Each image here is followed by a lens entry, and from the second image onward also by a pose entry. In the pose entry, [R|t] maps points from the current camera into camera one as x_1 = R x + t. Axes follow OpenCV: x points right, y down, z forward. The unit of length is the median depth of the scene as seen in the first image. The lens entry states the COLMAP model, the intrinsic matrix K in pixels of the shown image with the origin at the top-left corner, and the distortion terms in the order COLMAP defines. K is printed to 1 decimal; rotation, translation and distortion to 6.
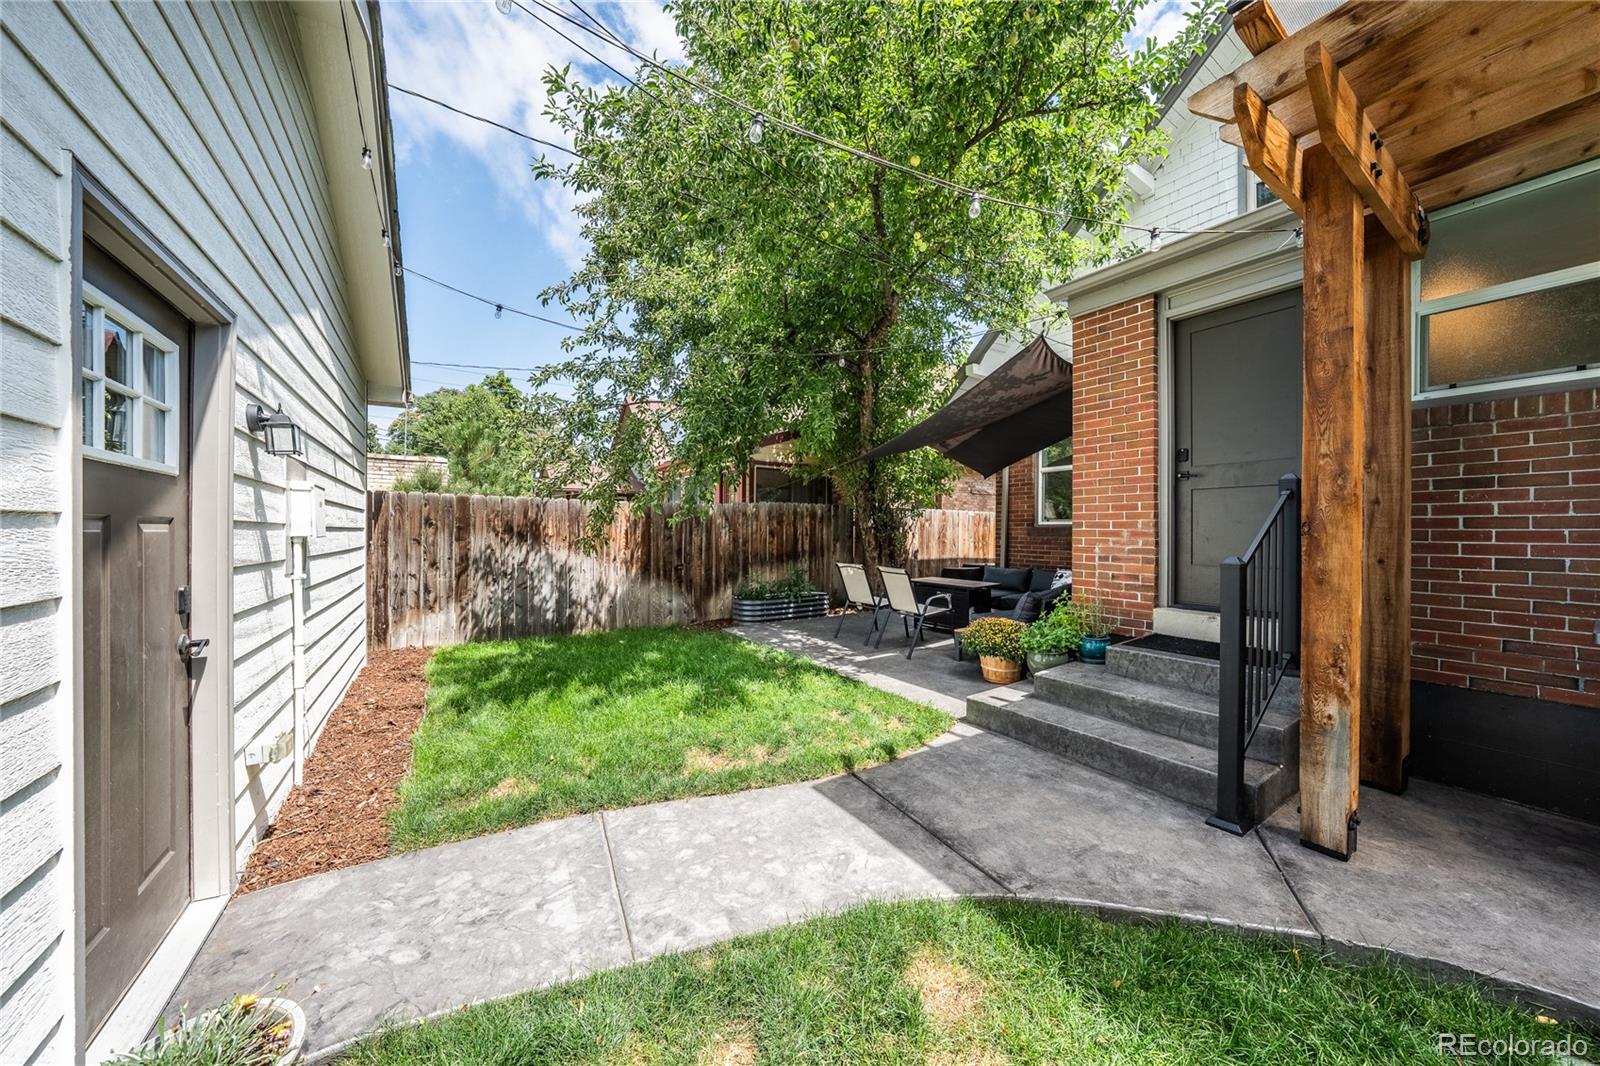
lens RADIAL K [[547.3, 0, 805.3], [0, 547.3, 531.6], [0, 0, 1]] dist [-0.014596, 0.000918]
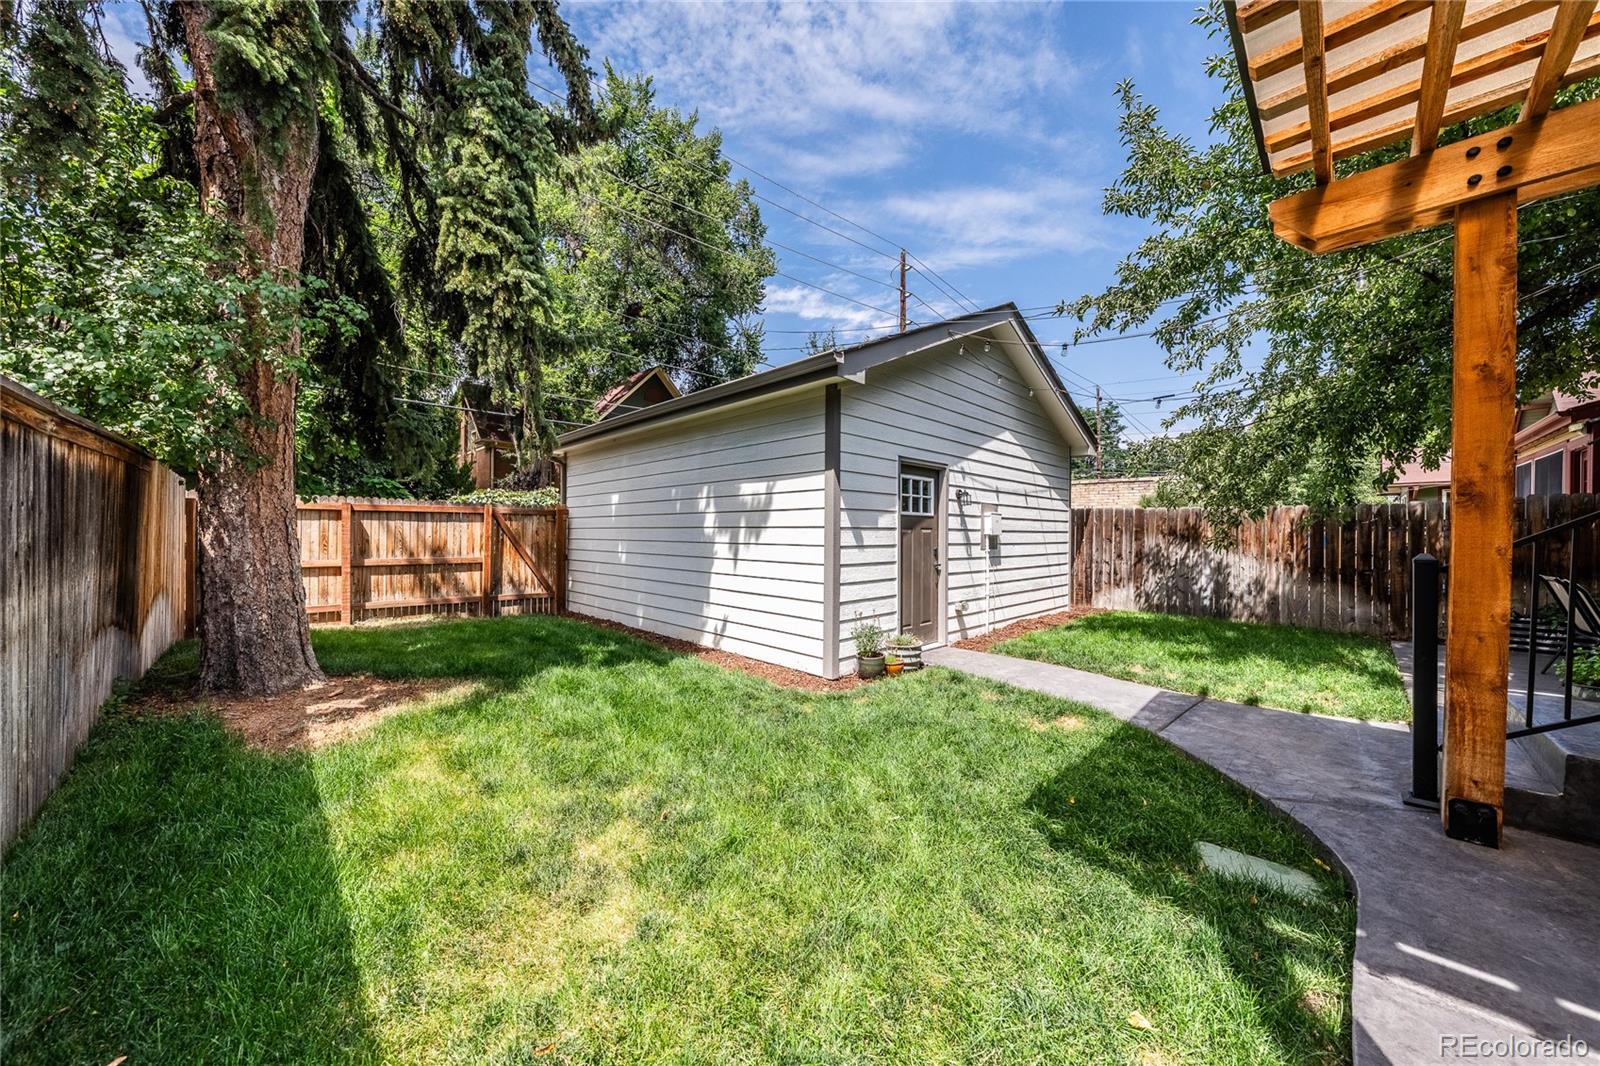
lens RADIAL K [[547.3, 0, 778.9], [0, 547.3, 532.6], [0, 0, 1]] dist [-0.014596, 0.000918]
pose [[0.168190, -0.002310, -0.985752, 0.648859], [-0.005075, 0.999982, -0.003209, 0.006342], [0.985742, 0.005543, 0.168175, -0.178174]]
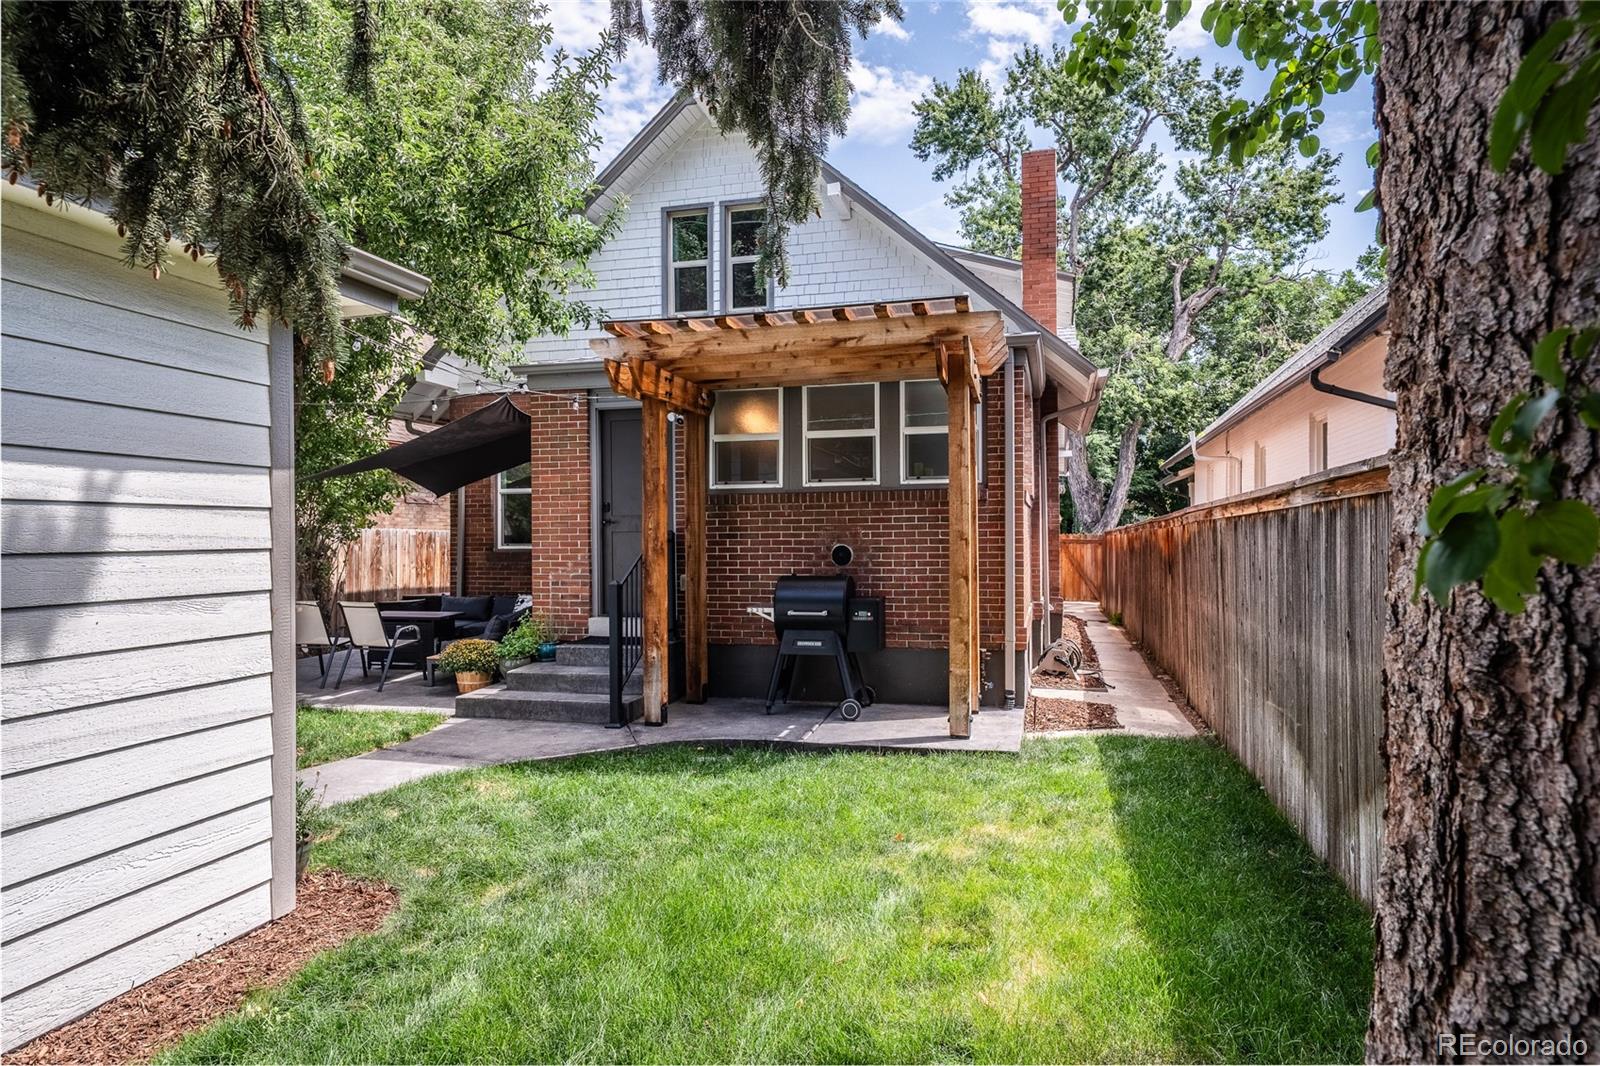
lens RADIAL K [[944.7, 0, 806.7], [0, 944.7, 529.9], [0, 0, 1]] dist [0.016737, -0.000266]
pose [[0.738629, -0.005600, 0.674089, -0.363938], [0.011627, 0.999923, -0.004434, -0.042012], [-0.674012, 0.011113, 0.738636, -0.736972]]
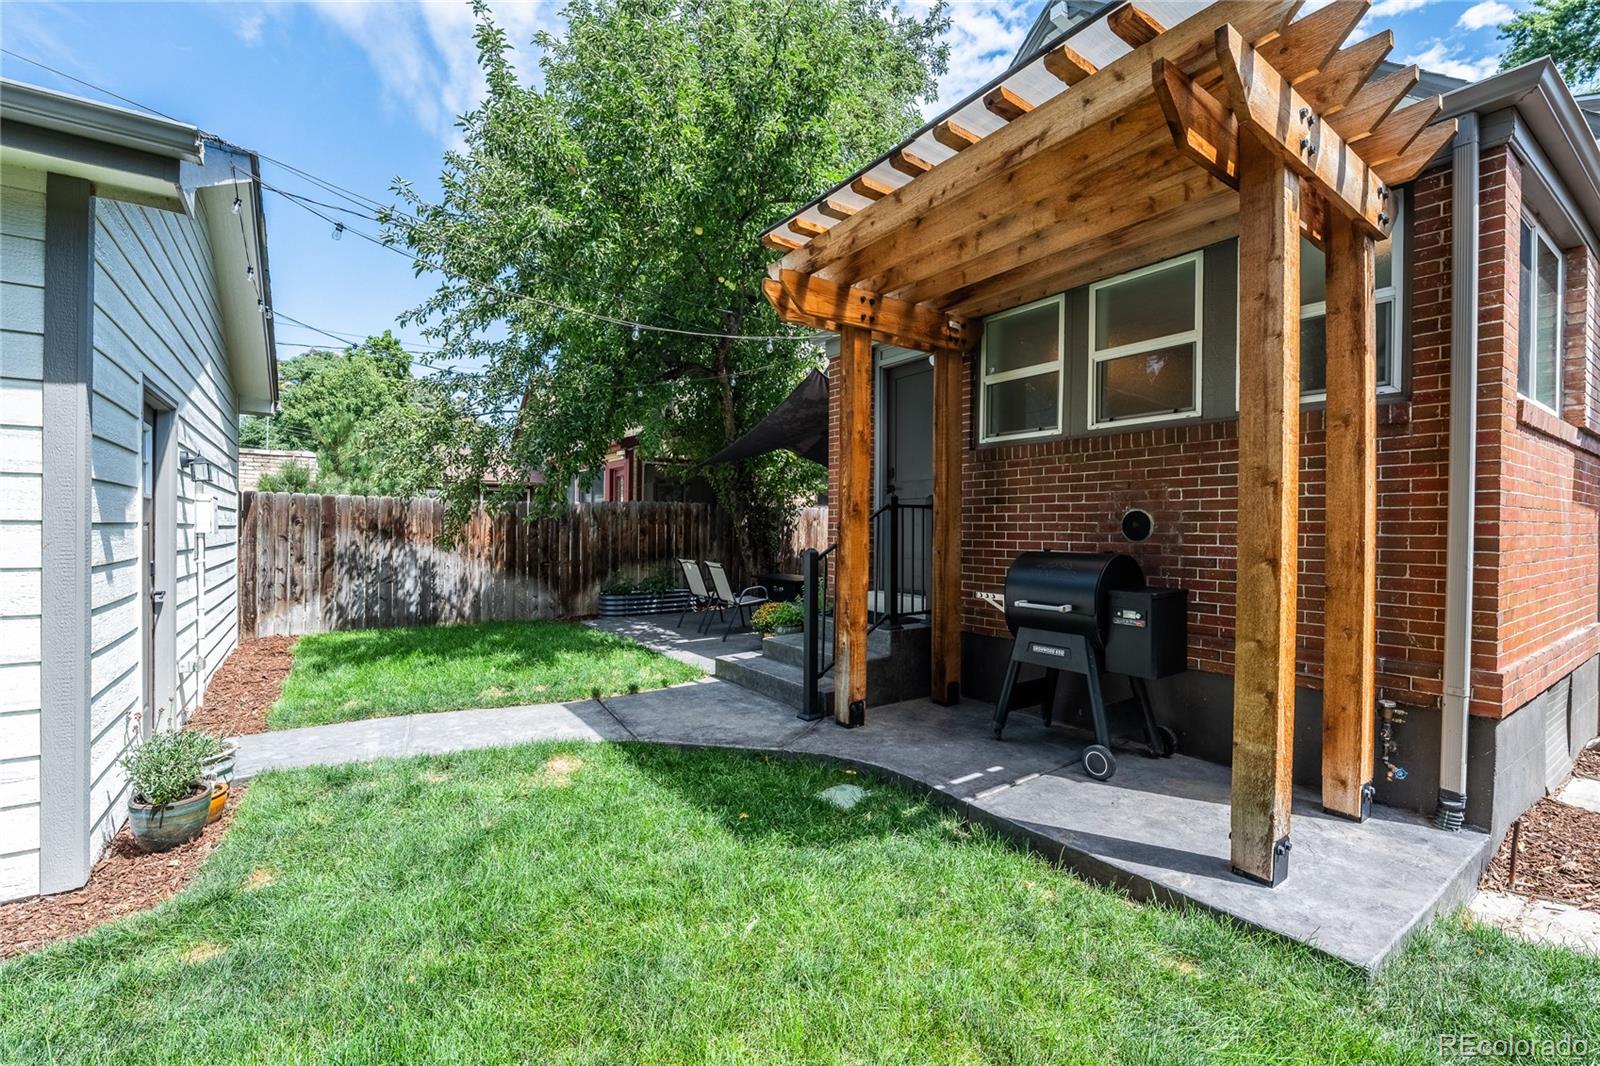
lens RADIAL K [[692.6, 0, 809.3], [0, 692.6, 530.7], [0, 0, 1]] dist [-0.003443, -0.000542]
pose [[0.999433, 0.004271, 0.033390, 0.285903], [-0.004333, 0.999989, 0.001794, -0.003222], [-0.033382, -0.001937, 0.999441, -0.412724]]
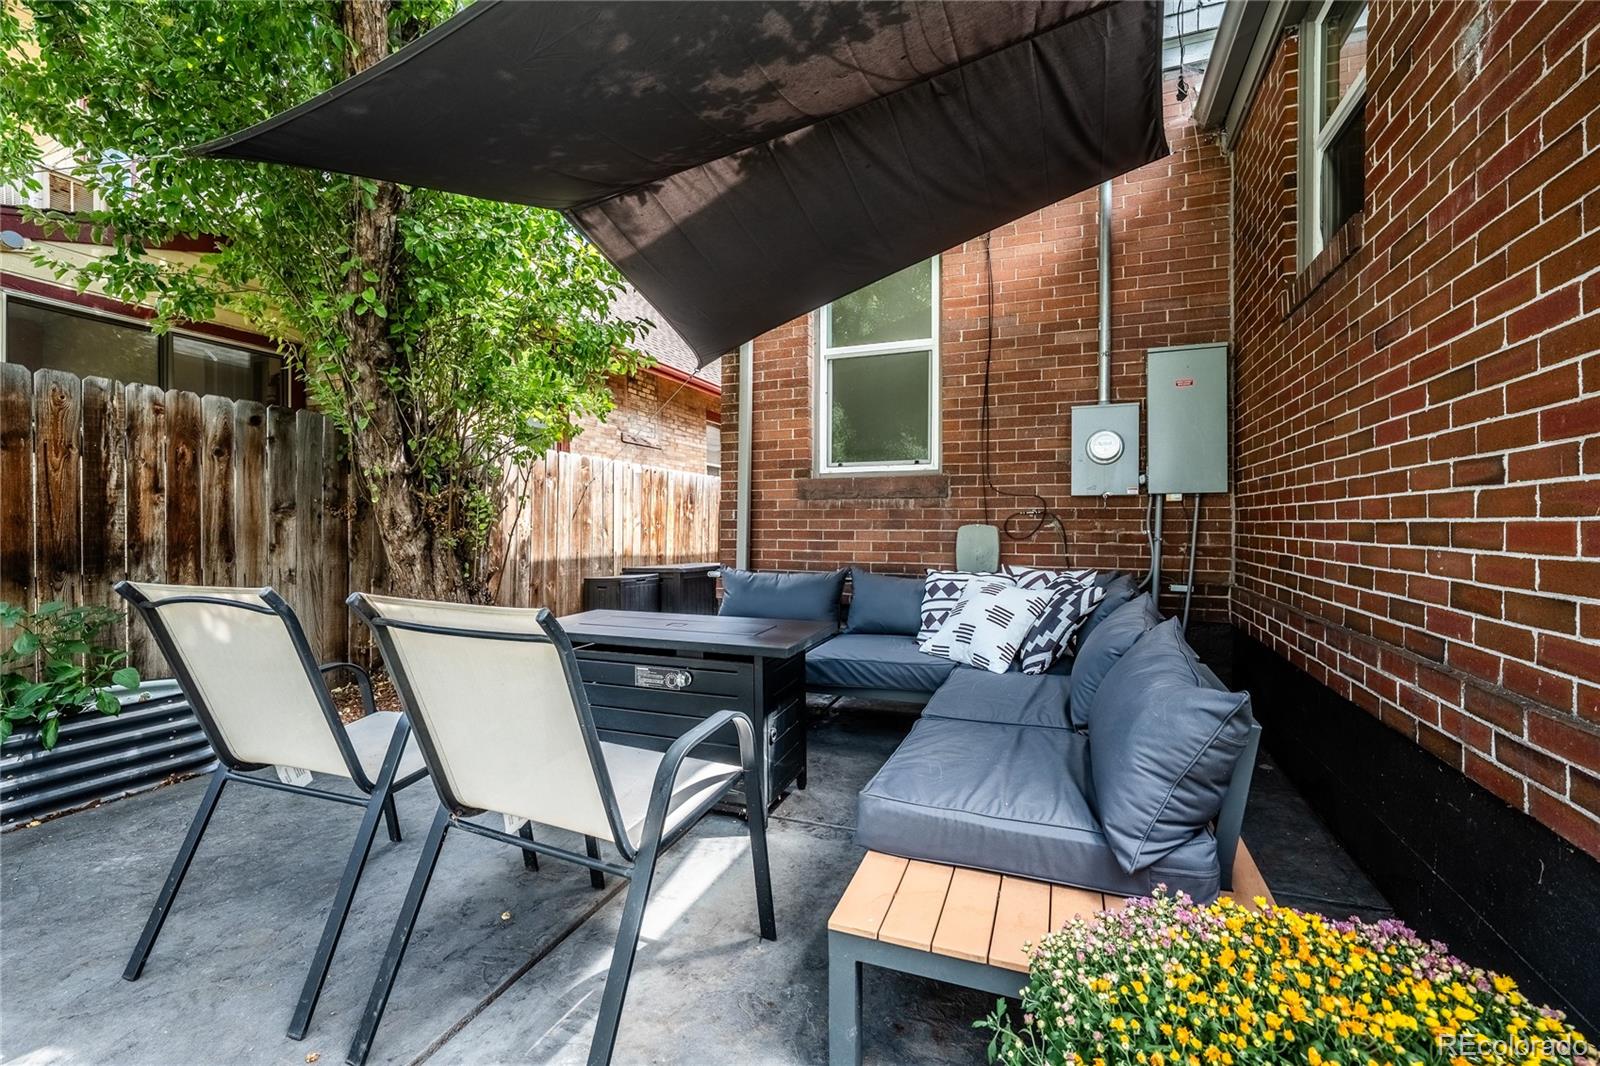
lens RADIAL K [[675.4, 0, 789.9], [0, 675.4, 530.0], [0, 0, 1]] dist [0.004421, 0.000475]
pose [[0.824833, -0.005122, 0.565354, 0.117099], [0.003685, 0.999986, 0.003683, 0.040697], [-0.565365, -0.000954, 0.824840, 0.712832]]
